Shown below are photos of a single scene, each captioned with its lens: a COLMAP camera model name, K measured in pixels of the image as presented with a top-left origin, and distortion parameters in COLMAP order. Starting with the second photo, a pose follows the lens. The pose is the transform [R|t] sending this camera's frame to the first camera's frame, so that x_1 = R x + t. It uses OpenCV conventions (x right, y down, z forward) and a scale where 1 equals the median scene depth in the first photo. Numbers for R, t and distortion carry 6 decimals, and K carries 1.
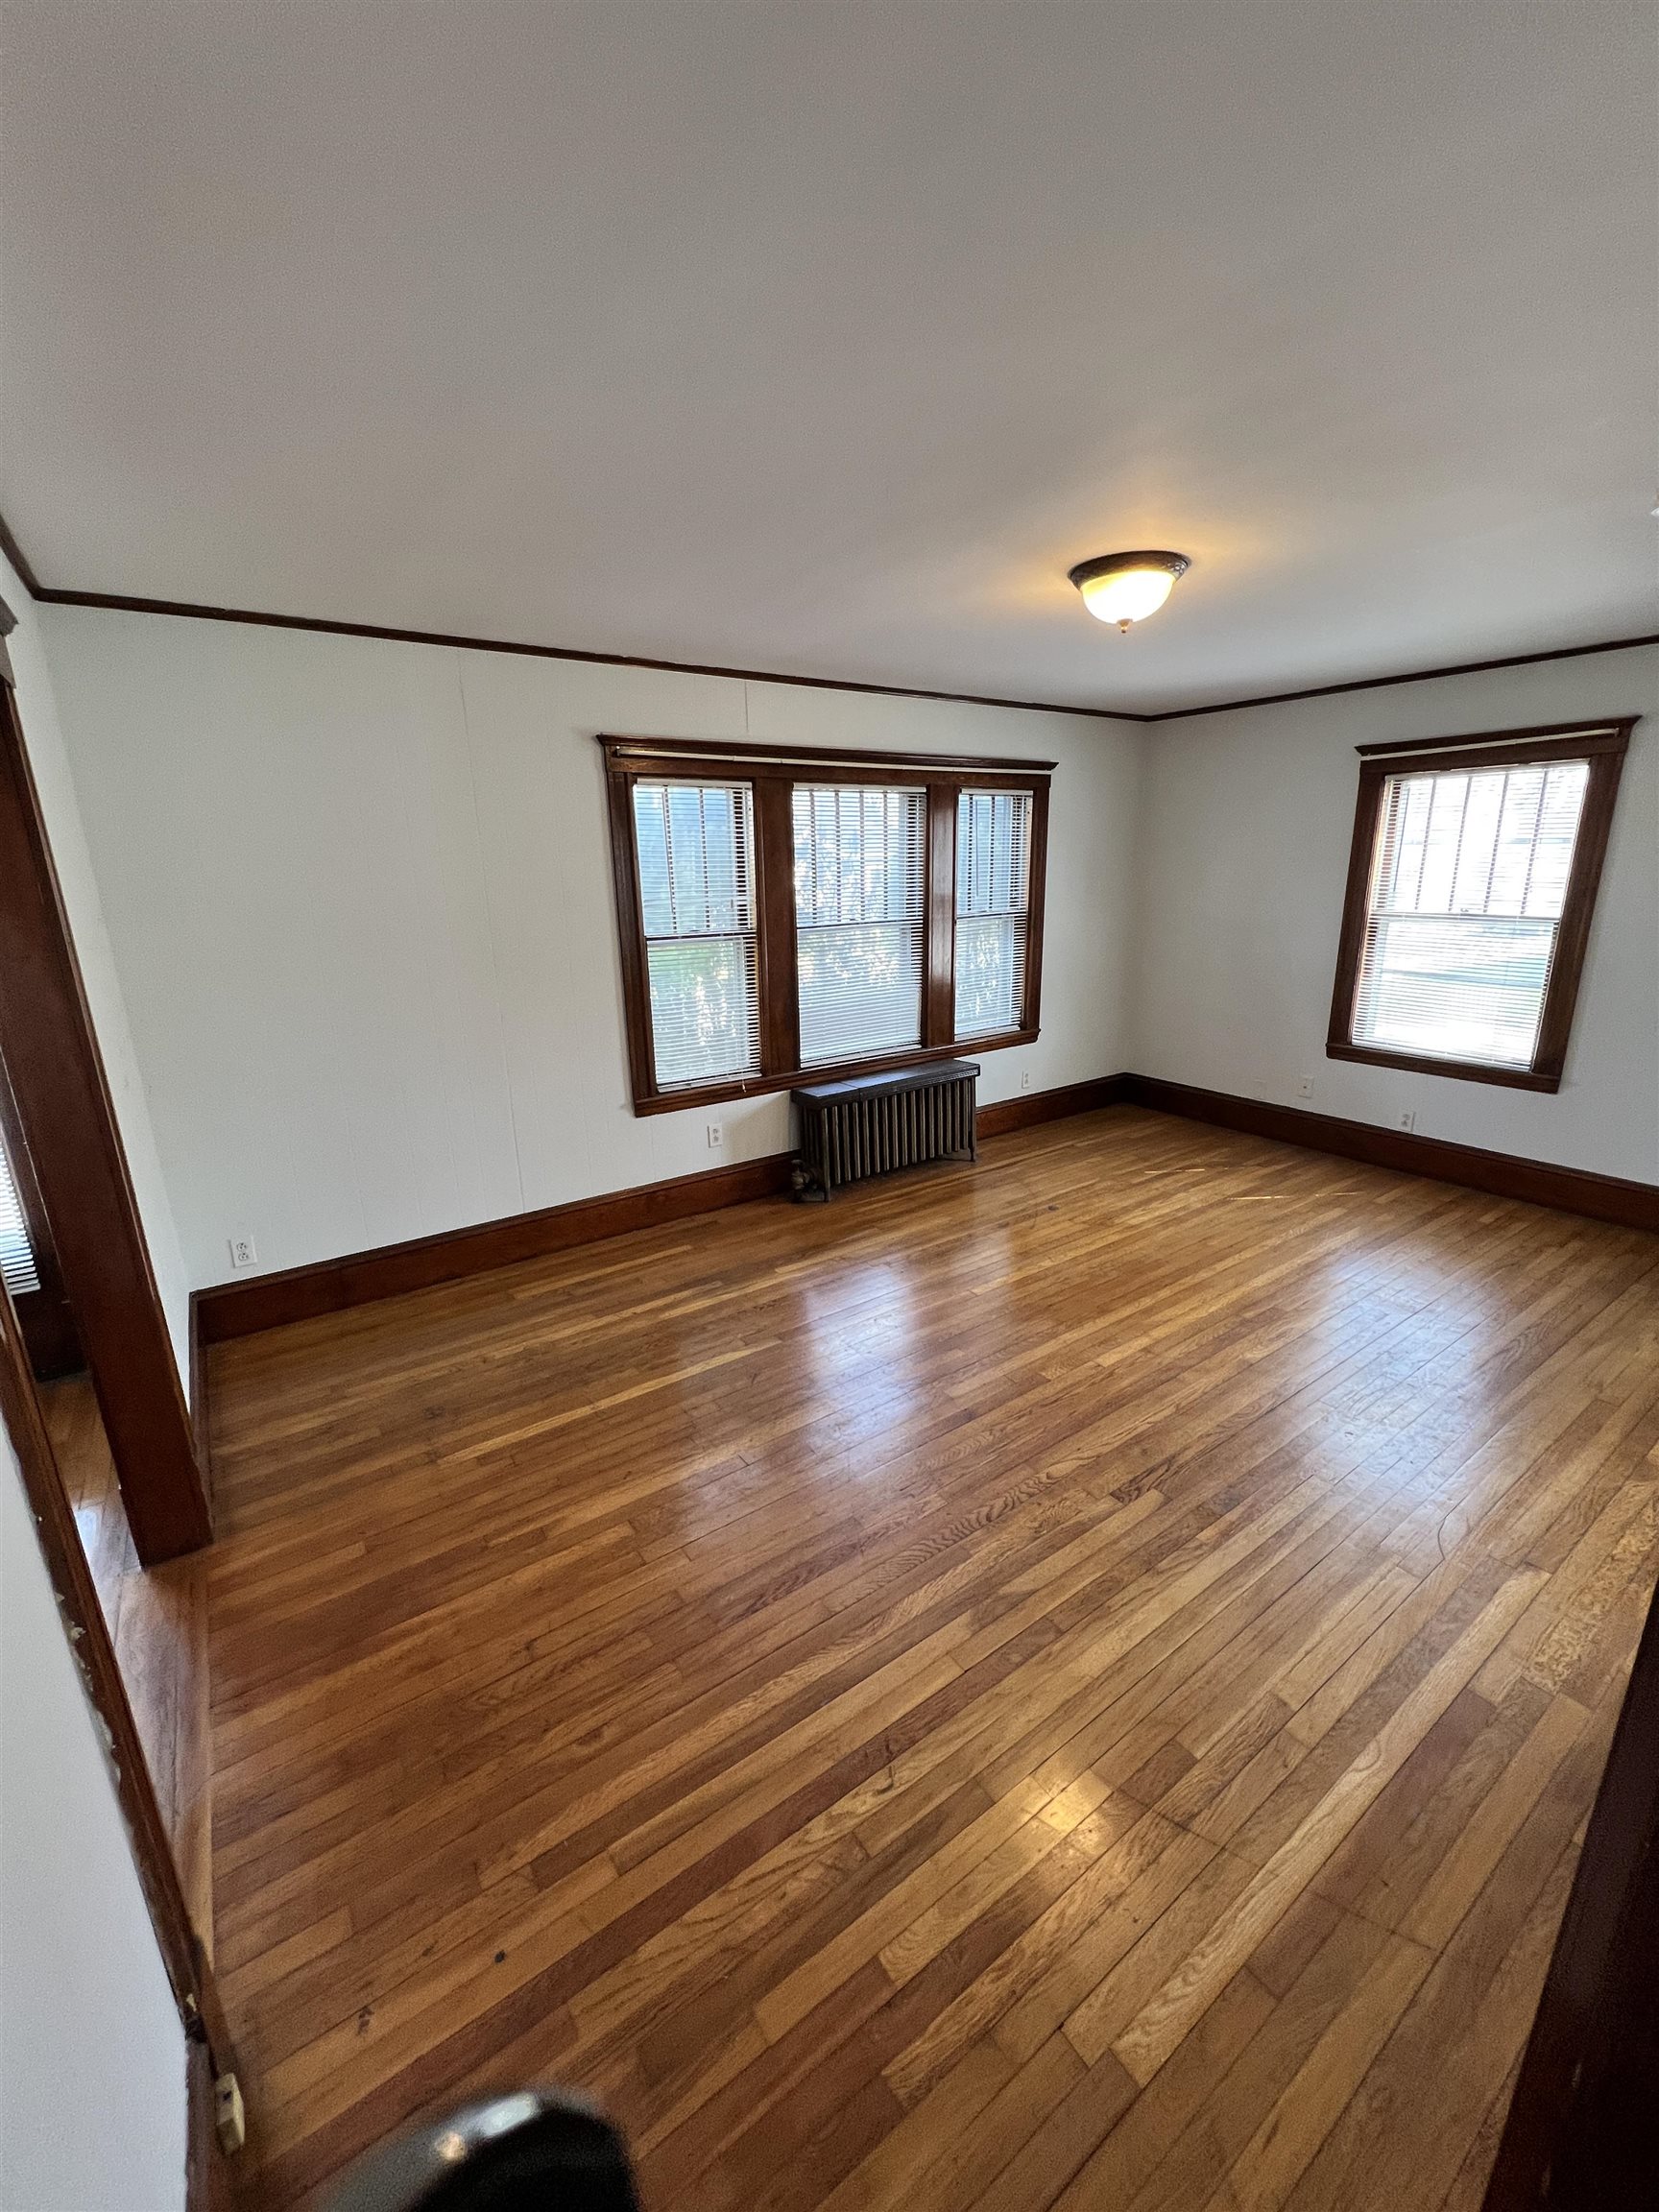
lens RADIAL K [[890.8, 0, 830.8], [0, 890.8, 1105.4], [0, 0, 1]] dist [0.002995, -0.000405]
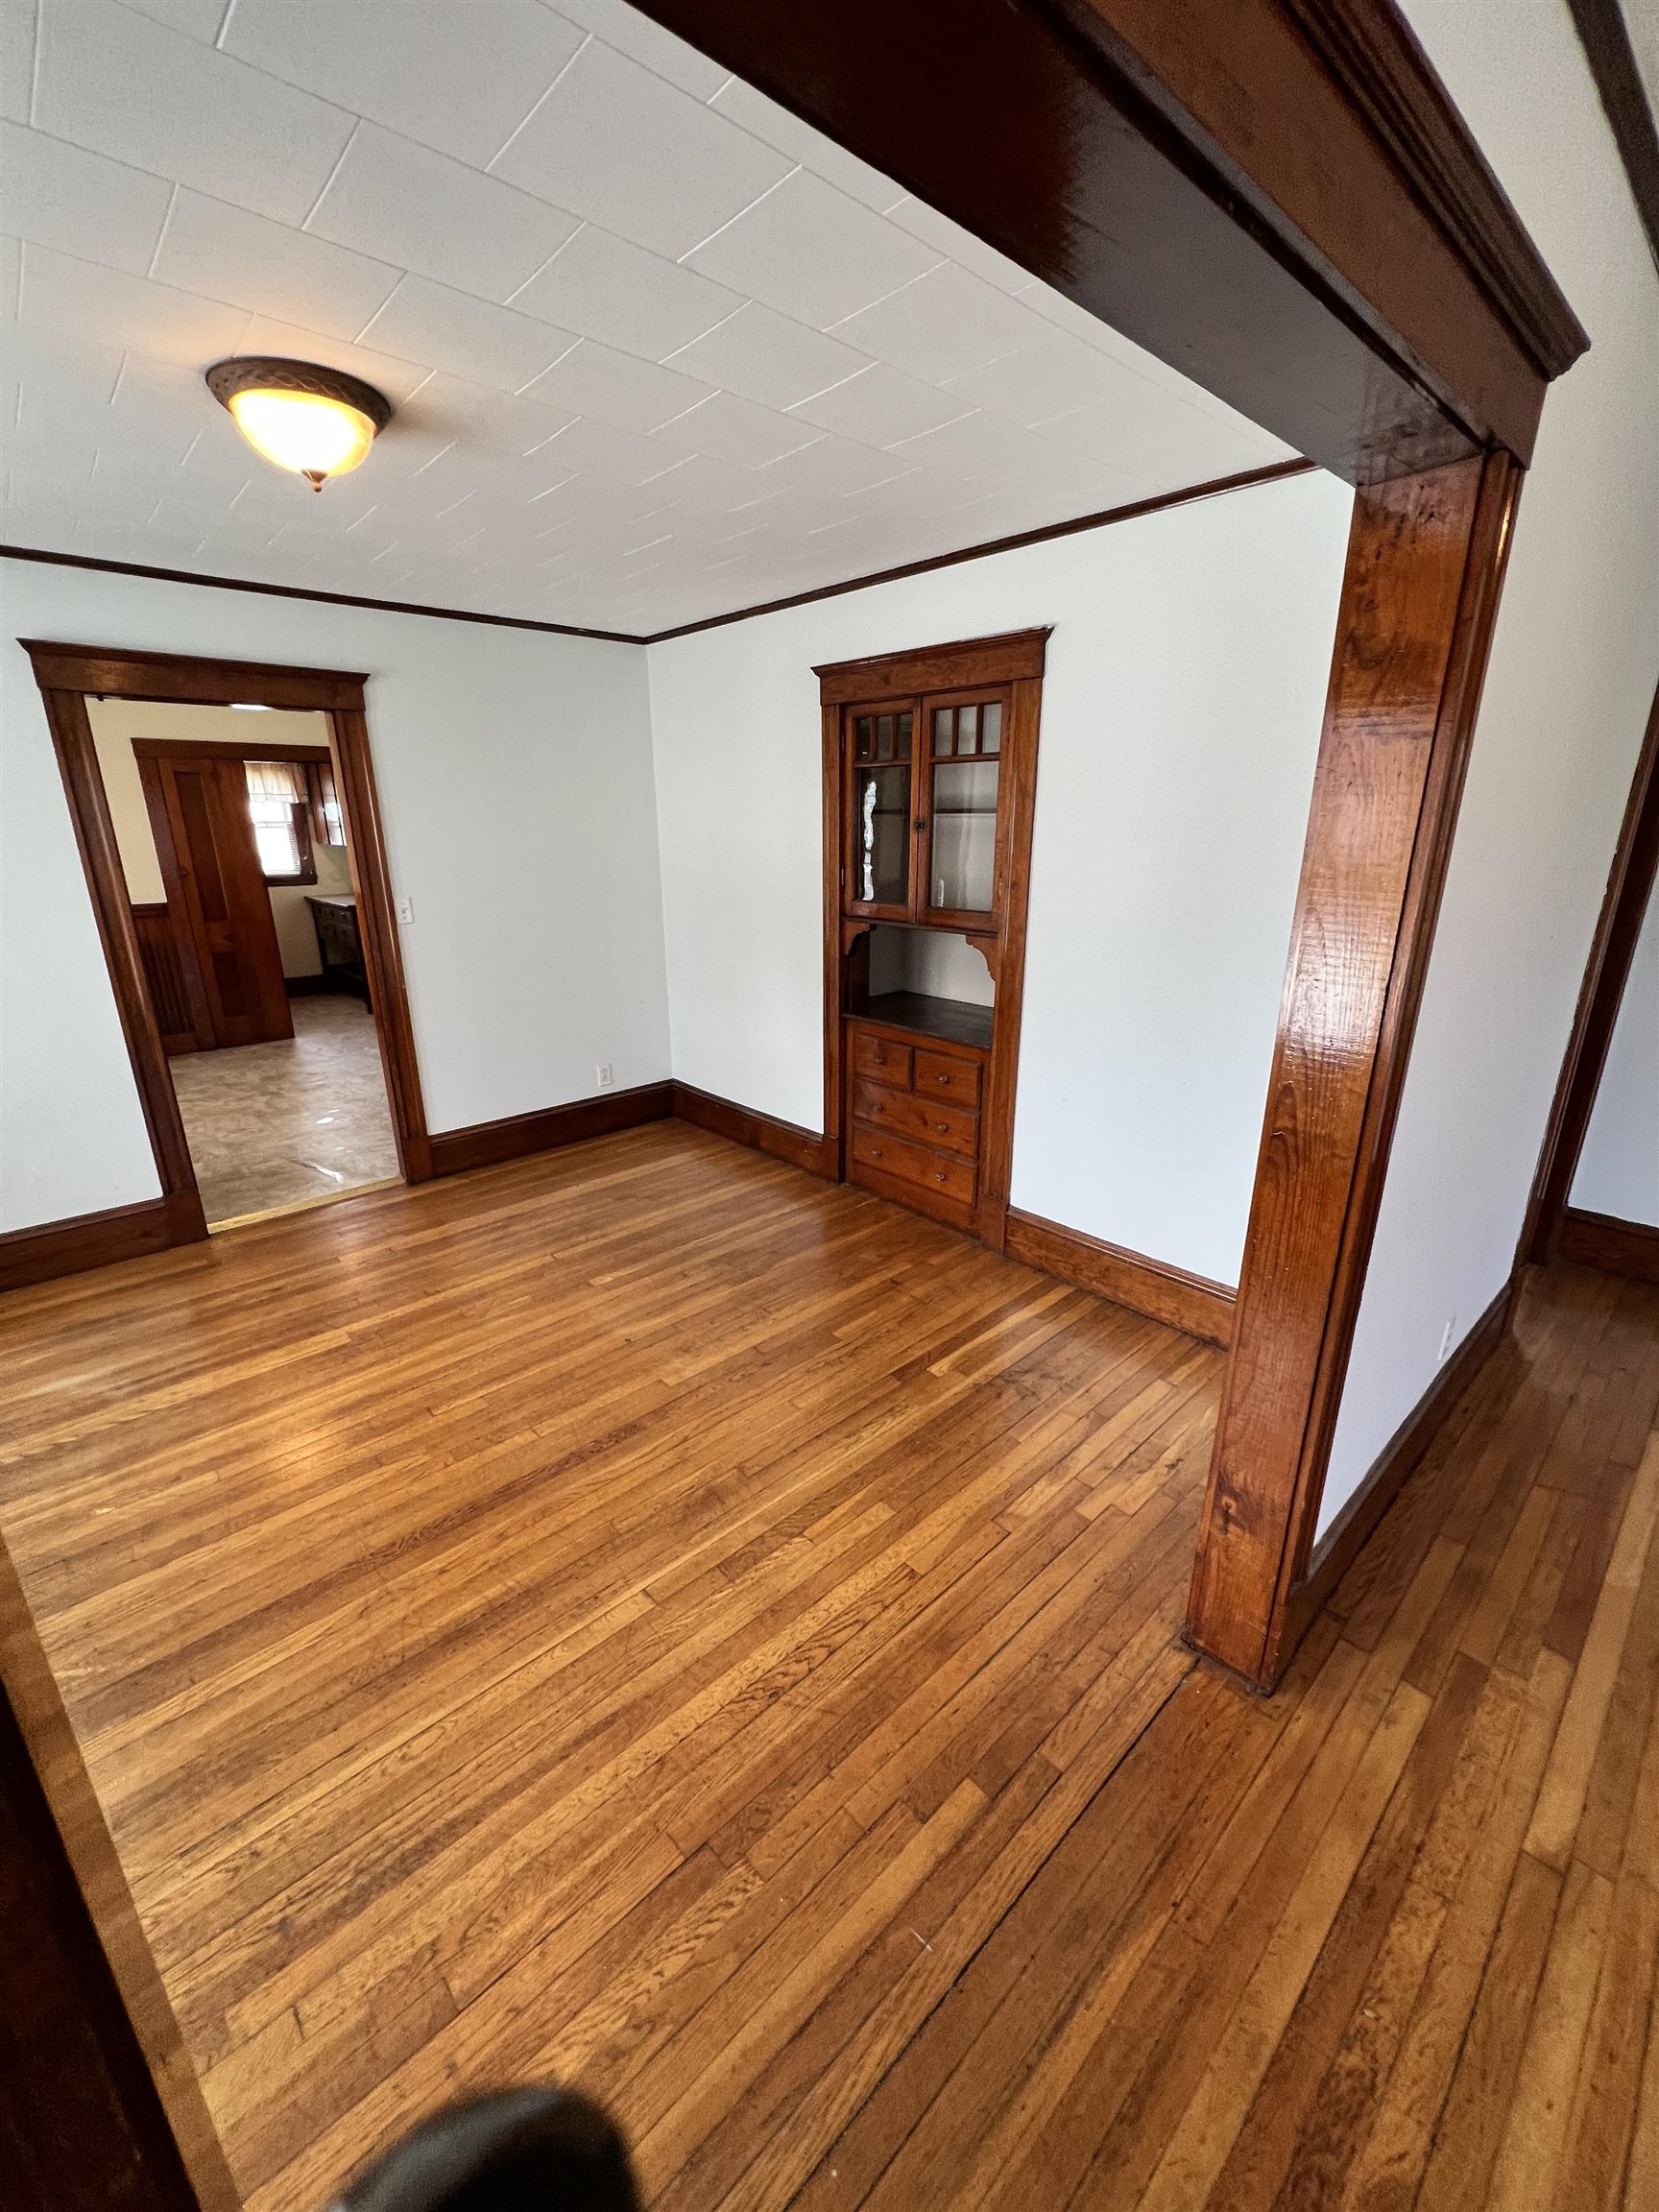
lens RADIAL K [[892.5, 0, 827.4], [0, 892.5, 1099.0], [0, 0, 1]] dist [-0.003496, -0.000124]
pose [[-0.991295, 0.065302, -0.114323, 1.717484], [-0.007847, 0.837479, 0.546413, -0.419529], [0.131425, 0.542554, -0.829677, 1.471185]]
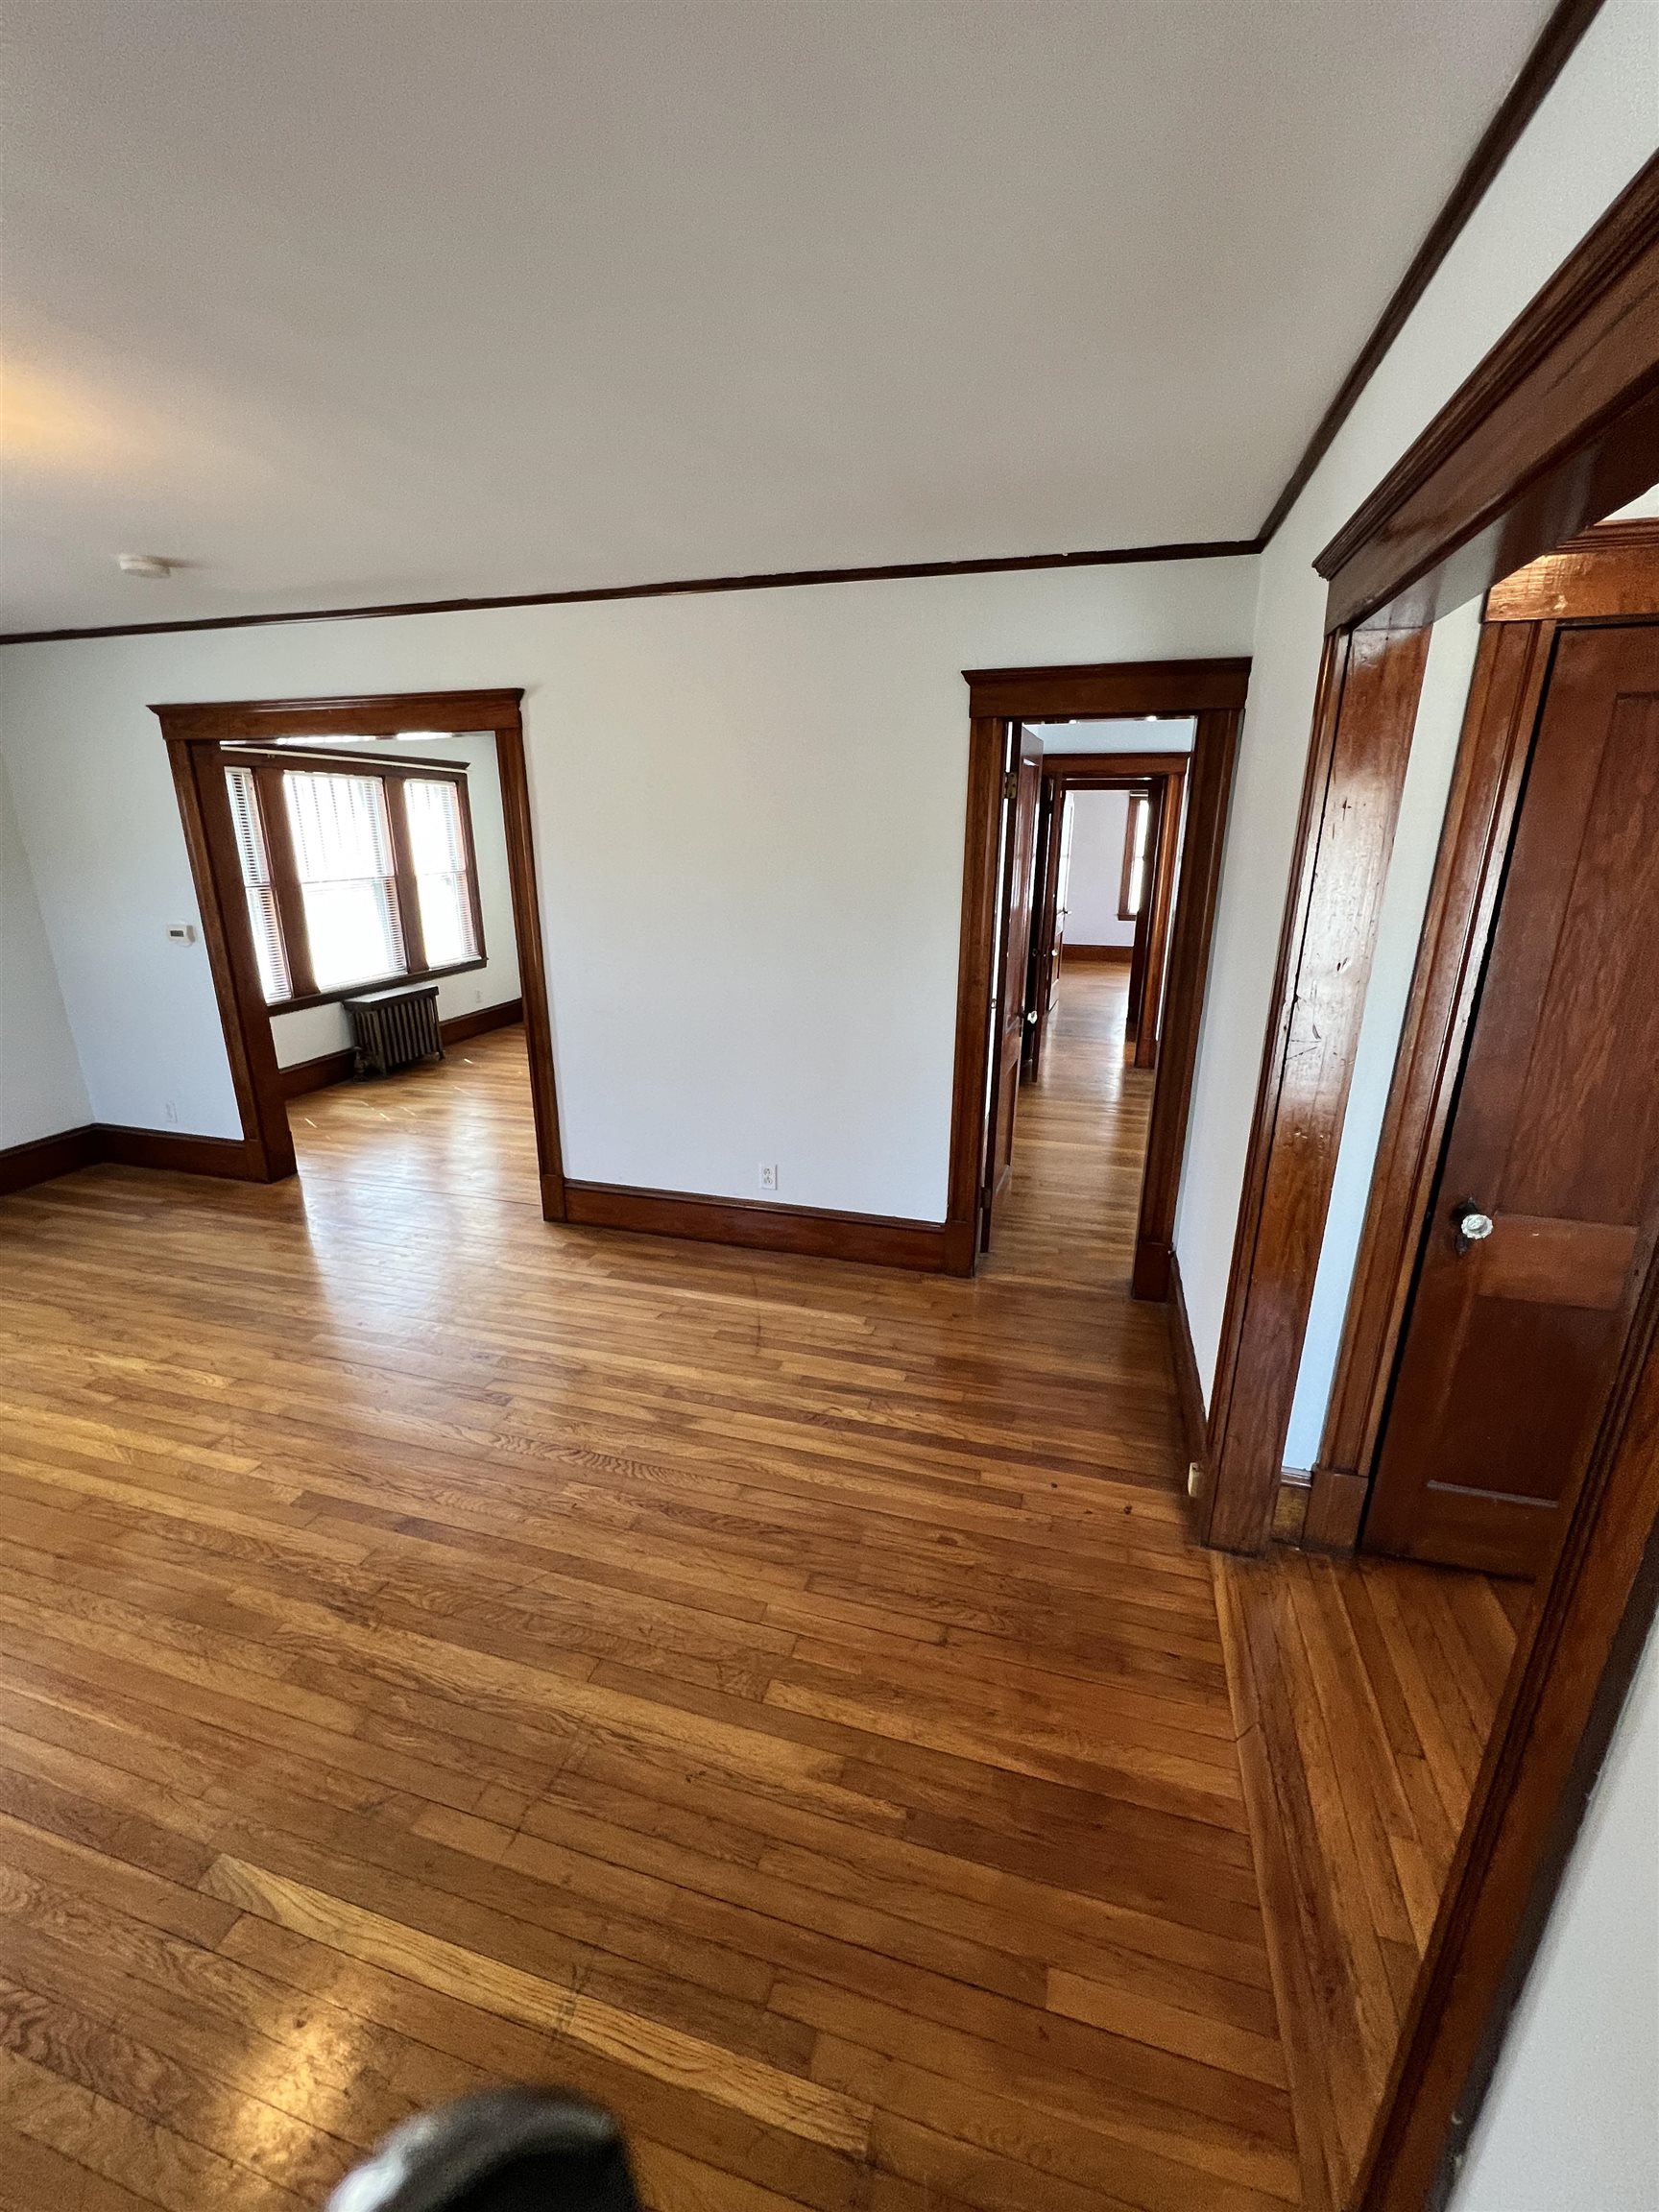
lens RADIAL K [[890.8, 0, 829.7], [0, 890.8, 1099.3], [0, 0, 1]] dist [0.002995, -0.000405]
pose [[-0.629990, -0.211664, 0.747202, -1.005052], [0.215275, 0.876840, 0.429893, -0.430468], [-0.746170, 0.431682, -0.506834, 1.540784]]
